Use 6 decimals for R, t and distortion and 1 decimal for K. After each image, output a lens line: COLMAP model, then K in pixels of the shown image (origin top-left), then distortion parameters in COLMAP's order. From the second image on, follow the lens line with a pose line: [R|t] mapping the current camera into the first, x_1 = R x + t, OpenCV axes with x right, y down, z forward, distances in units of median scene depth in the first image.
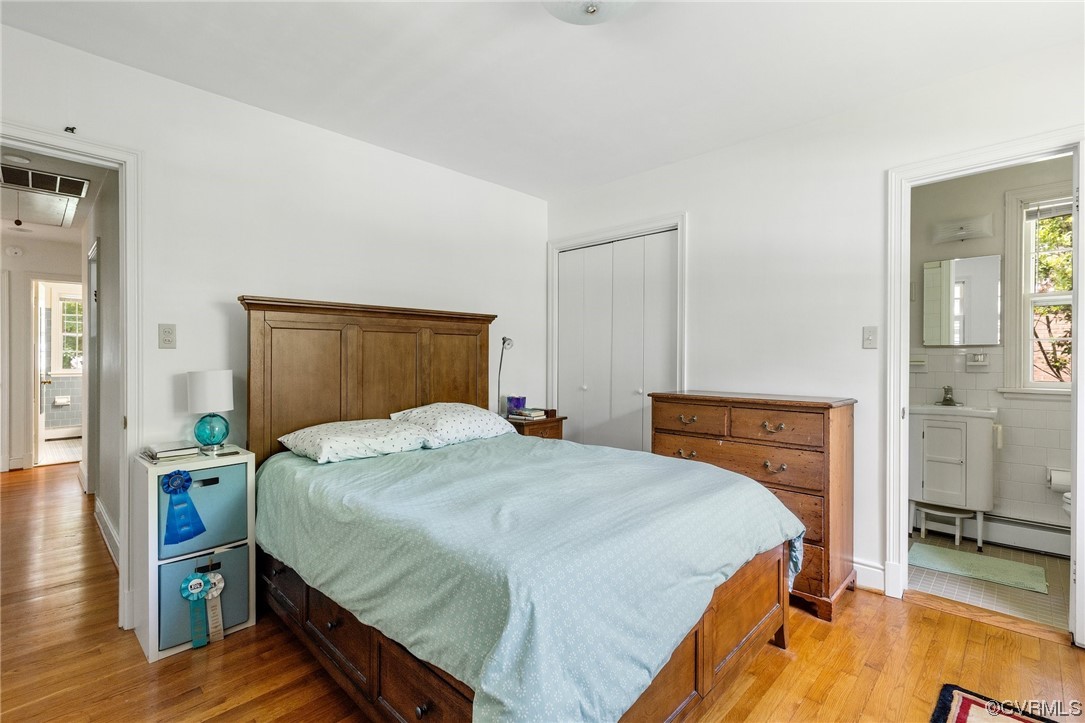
lens RADIAL K [[497.4, 0, 556.0], [0, 497.4, 355.5], [0, 0, 1]] dist [-0.000187, -0.000642]
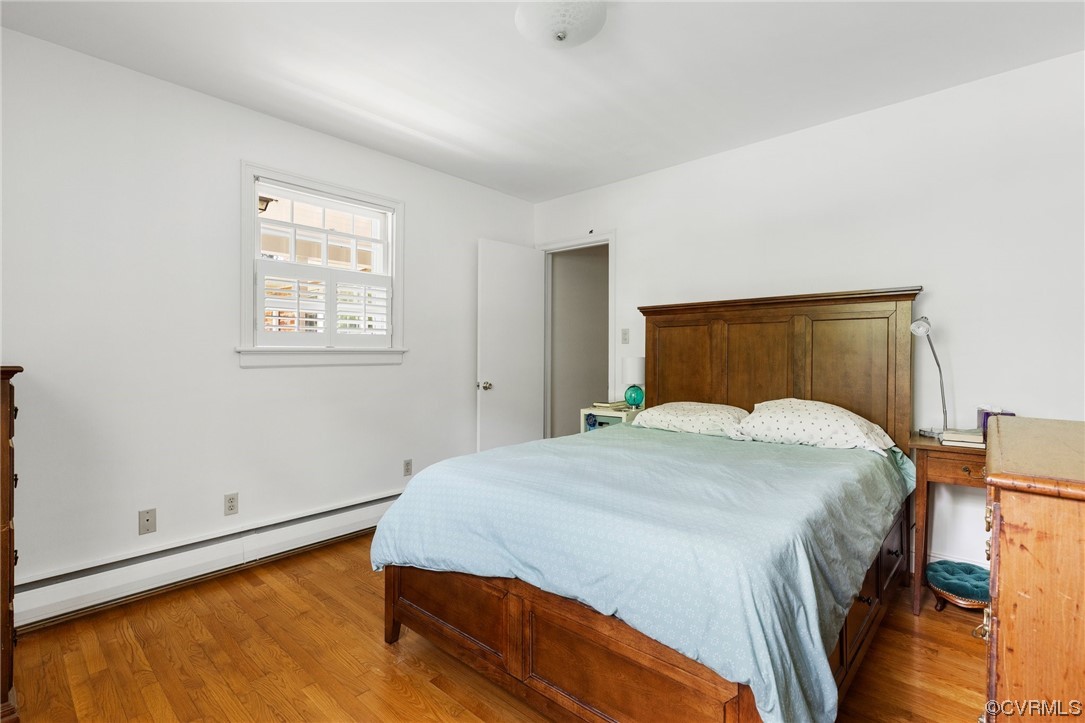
lens RADIAL K [[497.4, 0, 556.0], [0, 497.4, 355.5], [0, 0, 1]] dist [-0.000187, -0.000642]
pose [[0.039181, 0.002696, -0.999229, 0.828470], [0.002427, 0.999993, 0.002793, 0.018847], [0.999229, -0.002535, 0.039174, 0.691713]]
